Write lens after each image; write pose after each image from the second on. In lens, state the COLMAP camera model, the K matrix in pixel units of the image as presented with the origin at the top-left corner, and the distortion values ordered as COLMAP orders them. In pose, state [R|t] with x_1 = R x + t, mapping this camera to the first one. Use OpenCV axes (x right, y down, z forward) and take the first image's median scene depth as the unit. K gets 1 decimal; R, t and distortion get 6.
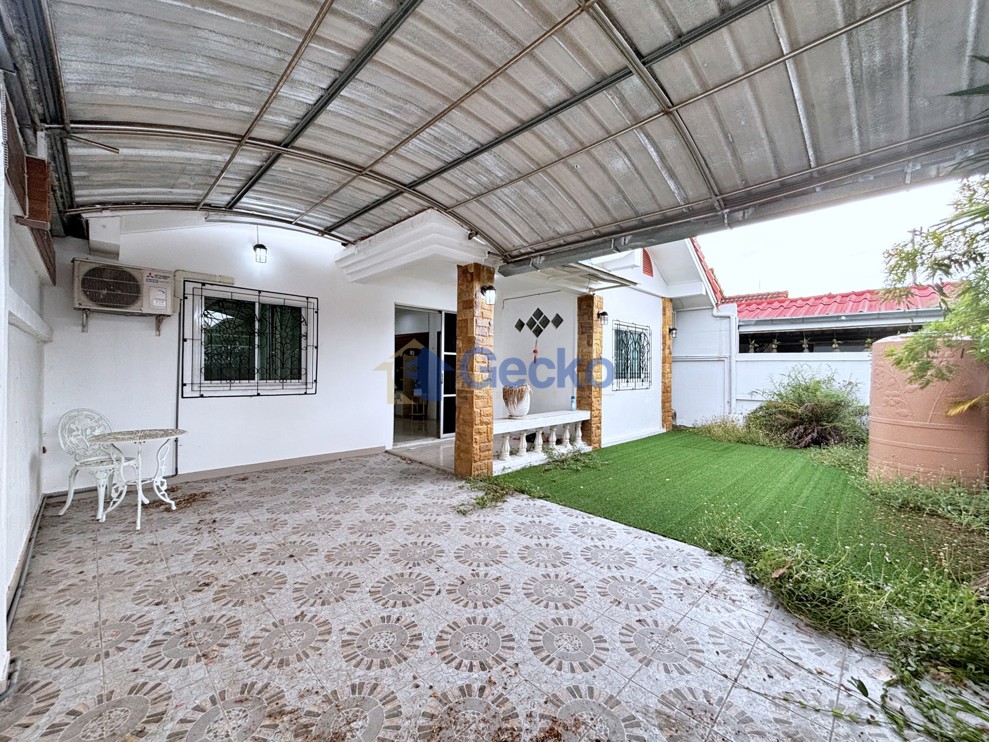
lens RADIAL K [[398.9, 0, 494.5], [0, 398.9, 371.0], [0, 0, 1]] dist [0.003387, 0.000292]
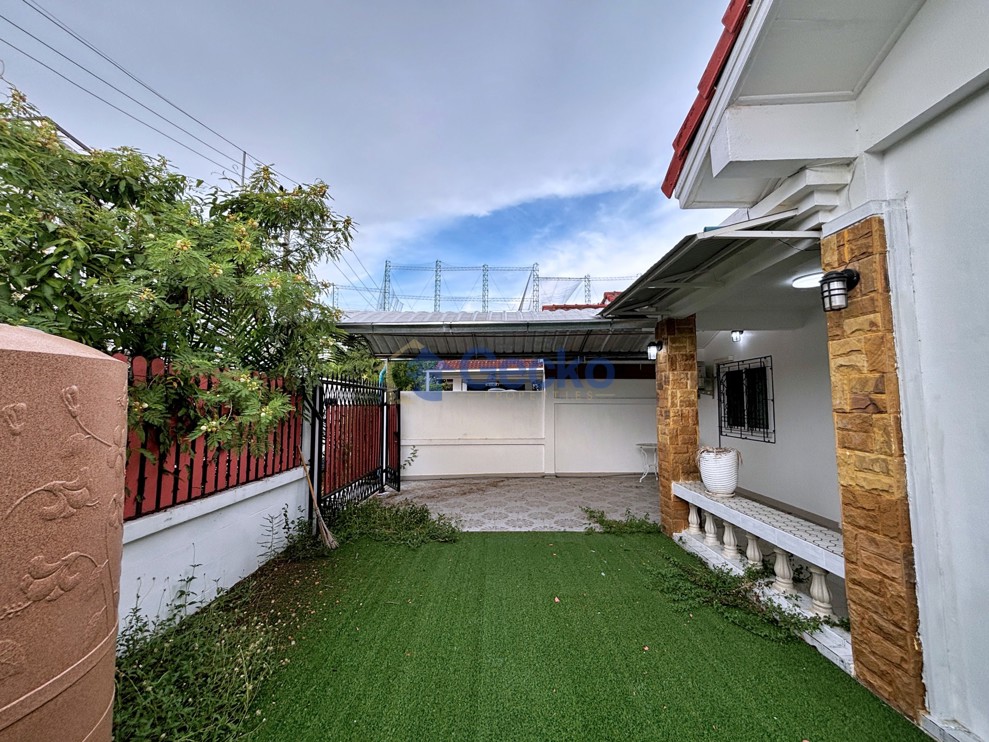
lens RADIAL K [[398.9, 0, 494.5], [0, 398.9, 371.0], [0, 0, 1]] dist [0.003387, 0.000292]
pose [[-0.715368, -0.065408, -0.695679, 1.066841], [-0.003437, 0.995927, -0.090103, -0.047136], [0.698739, -0.062066, -0.712679, 1.528694]]
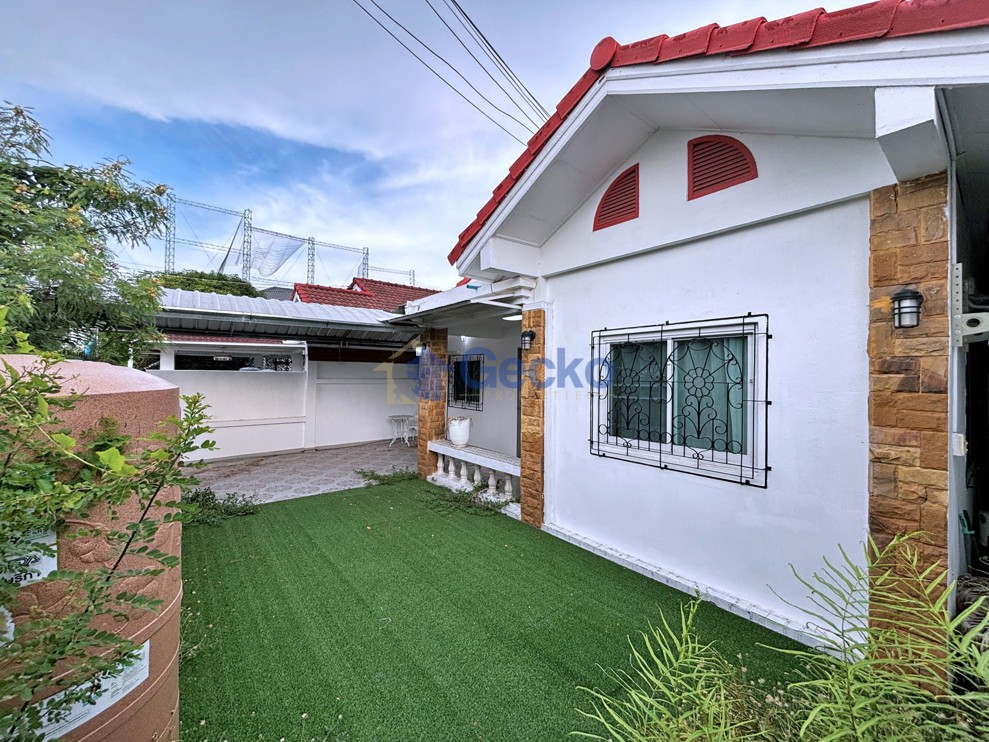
lens RADIAL K [[398.9, 0, 494.5], [0, 398.9, 371.0], [0, 0, 1]] dist [0.003387, 0.000292]
pose [[-0.115385, -0.023185, -0.993050, 1.460640], [-0.007413, 0.999720, -0.022479, -0.089278], [0.993293, 0.004767, -0.115525, 1.513520]]
